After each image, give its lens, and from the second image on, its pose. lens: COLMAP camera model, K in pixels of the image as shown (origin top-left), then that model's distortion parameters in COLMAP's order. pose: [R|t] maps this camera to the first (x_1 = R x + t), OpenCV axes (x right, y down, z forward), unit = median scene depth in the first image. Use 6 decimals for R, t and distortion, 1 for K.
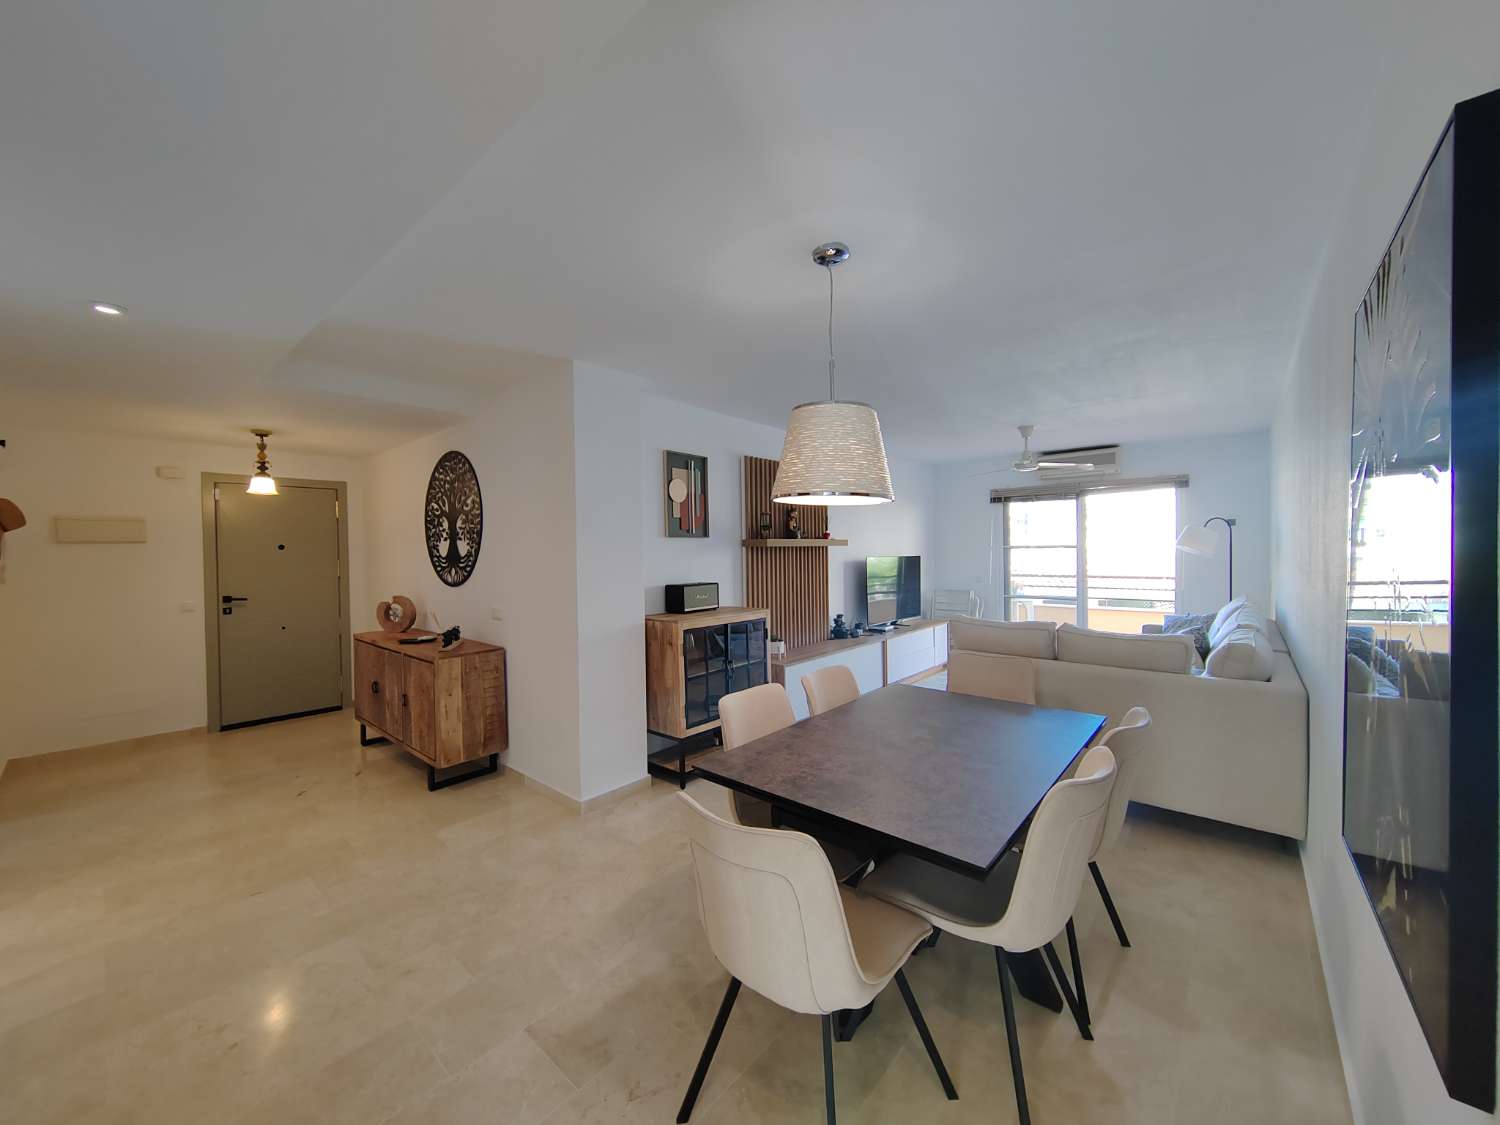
lens RADIAL K [[572.6, 0, 752.9], [0, 572.6, 561.6], [0, 0, 1]] dist [0.006534, -0.000075]
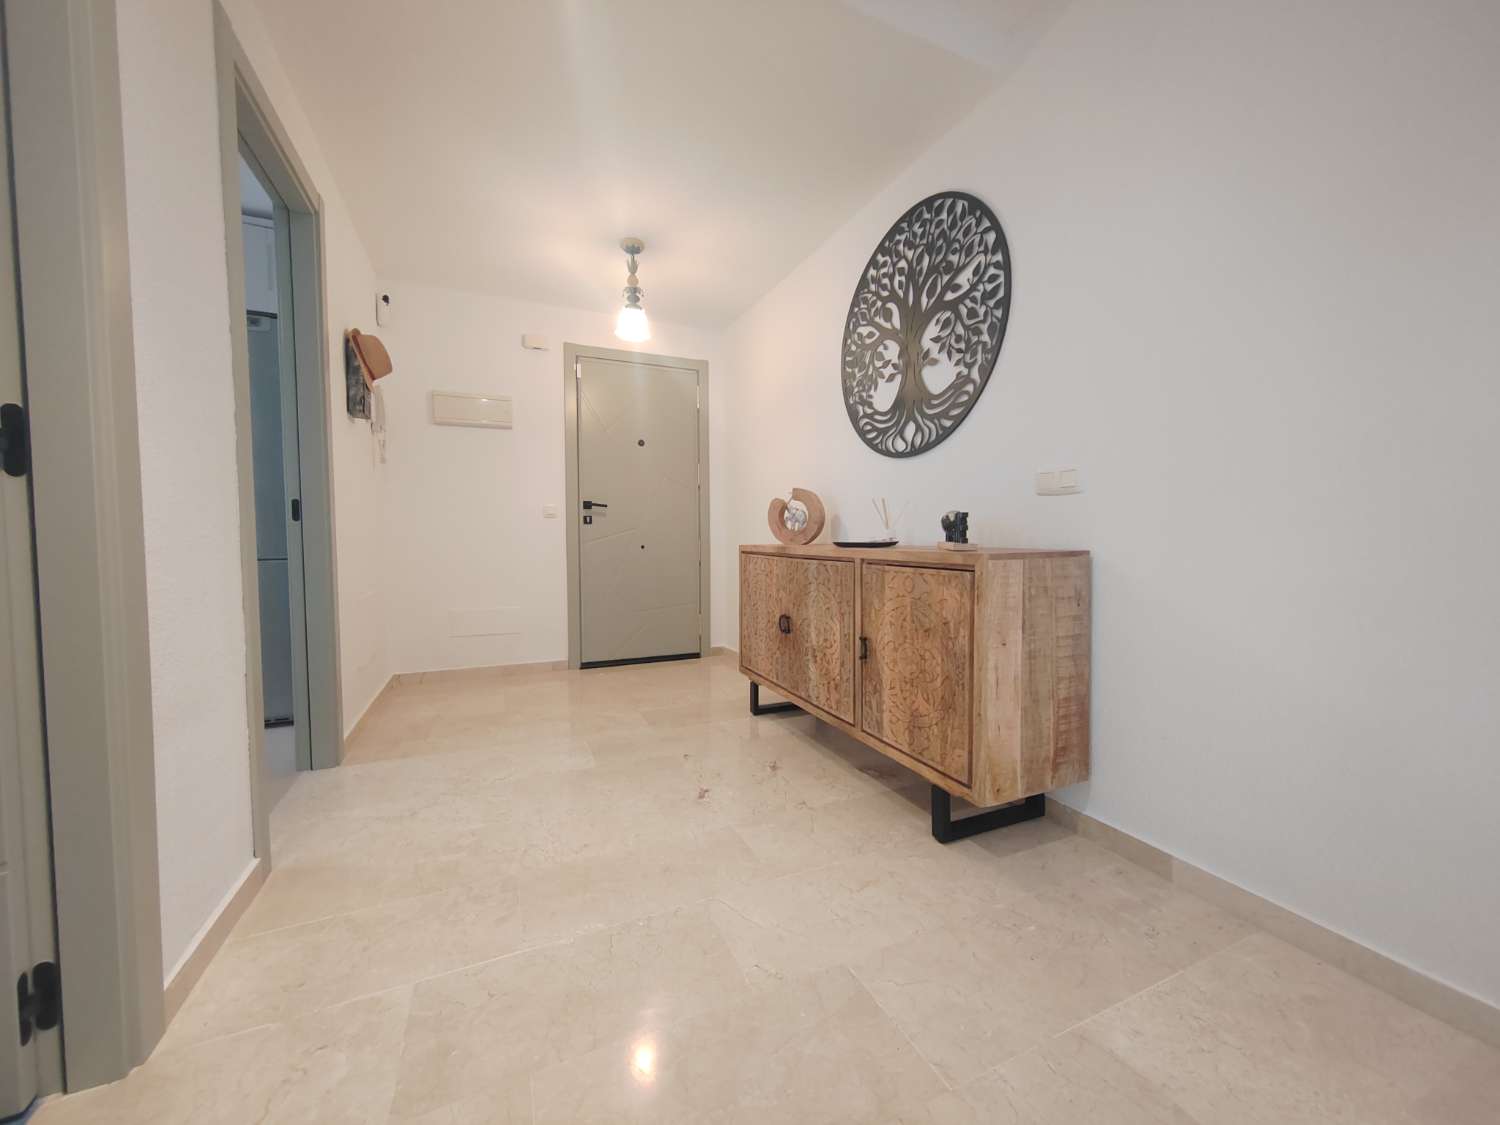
lens RADIAL K [[572.6, 0, 752.9], [0, 572.6, 561.6], [0, 0, 1]] dist [0.006534, -0.000075]
pose [[0.907671, 0.028283, -0.418728, -0.426464], [-0.015352, 0.999296, 0.034218, 0.129498], [0.419401, -0.024631, 0.907467, 0.430073]]
